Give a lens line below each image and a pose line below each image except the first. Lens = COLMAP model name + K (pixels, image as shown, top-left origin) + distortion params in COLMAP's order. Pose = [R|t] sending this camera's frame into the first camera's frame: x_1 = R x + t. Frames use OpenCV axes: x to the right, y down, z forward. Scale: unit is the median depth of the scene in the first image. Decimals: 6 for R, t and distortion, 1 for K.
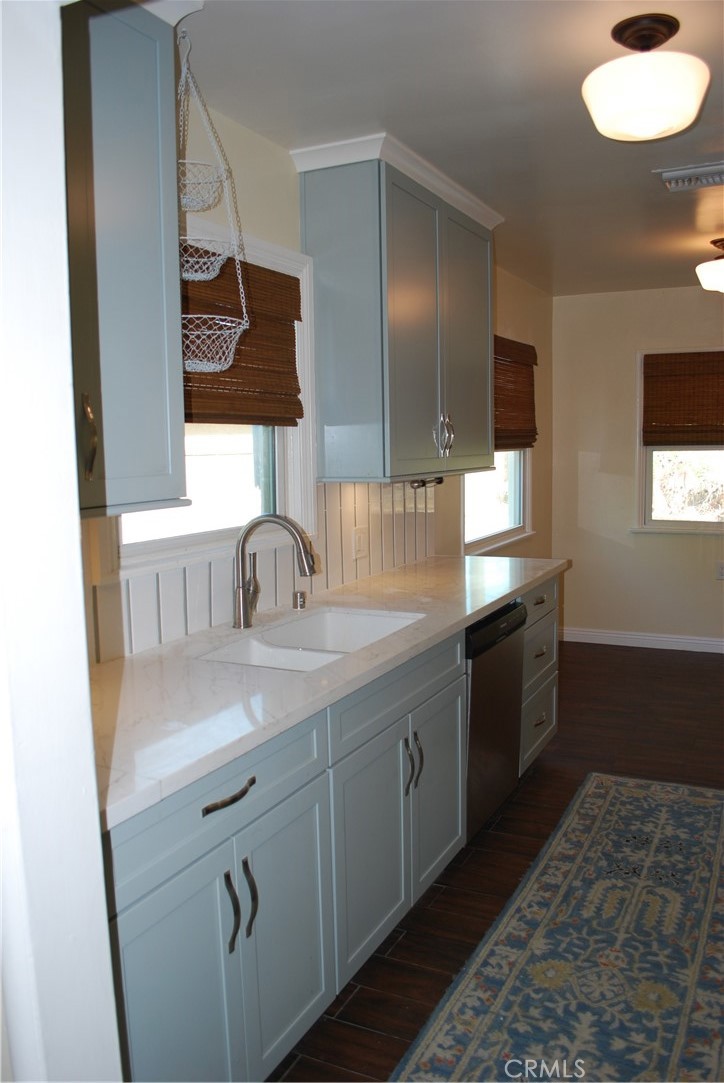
lens RADIAL K [[862.7, 0, 369.3], [0, 862.7, 532.5], [0, 0, 1]] dist [-0.083484, 0.008594]
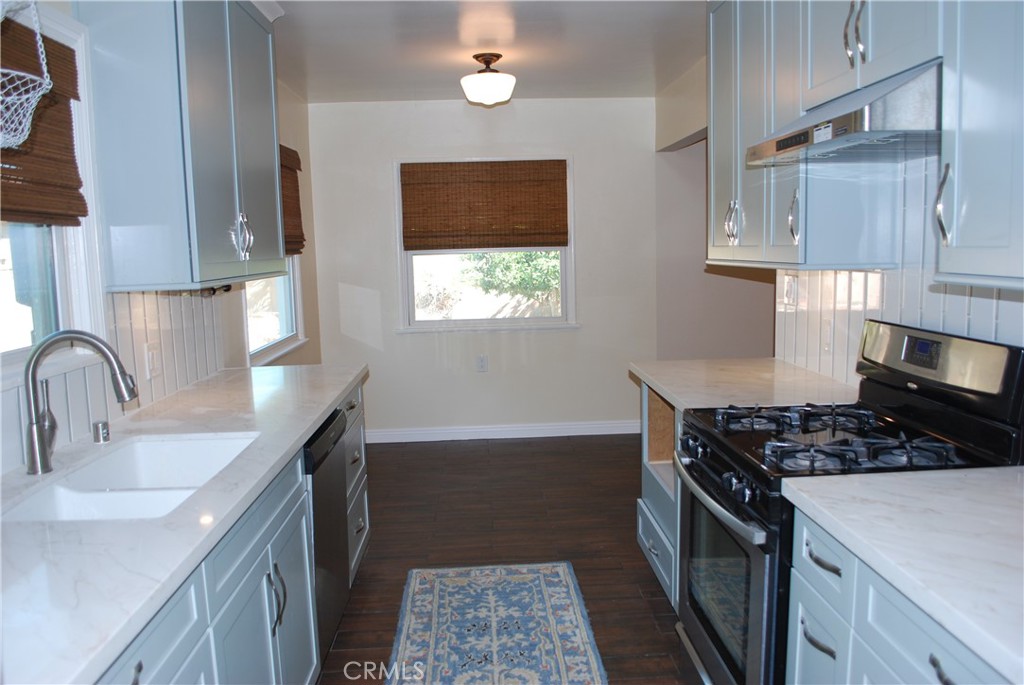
lens RADIAL K [[815.7, 0, 518.2], [0, 815.7, 350.0], [0, 0, 1]] dist [-0.083484, 0.008594]
pose [[0.873304, -0.068678, 0.482310, -0.091844], [0.062983, 0.997621, 0.028015, 0.002579], [-0.483087, 0.005911, 0.875552, 0.116266]]
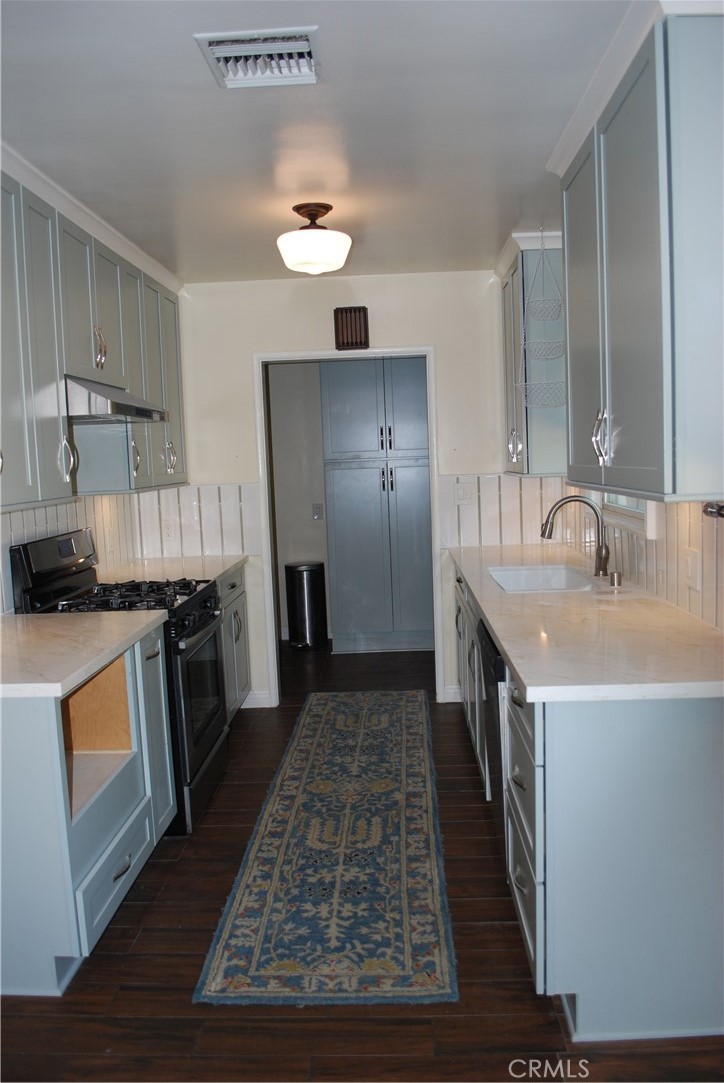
lens RADIAL K [[862.7, 0, 370.0], [0, 862.7, 537.8], [0, 0, 1]] dist [-0.083484, 0.008594]
pose [[-0.907255, 0.091736, -0.410455, 0.658395], [0.010010, 0.980356, 0.196982, -0.198299], [0.420462, 0.174605, -0.890351, 1.794318]]
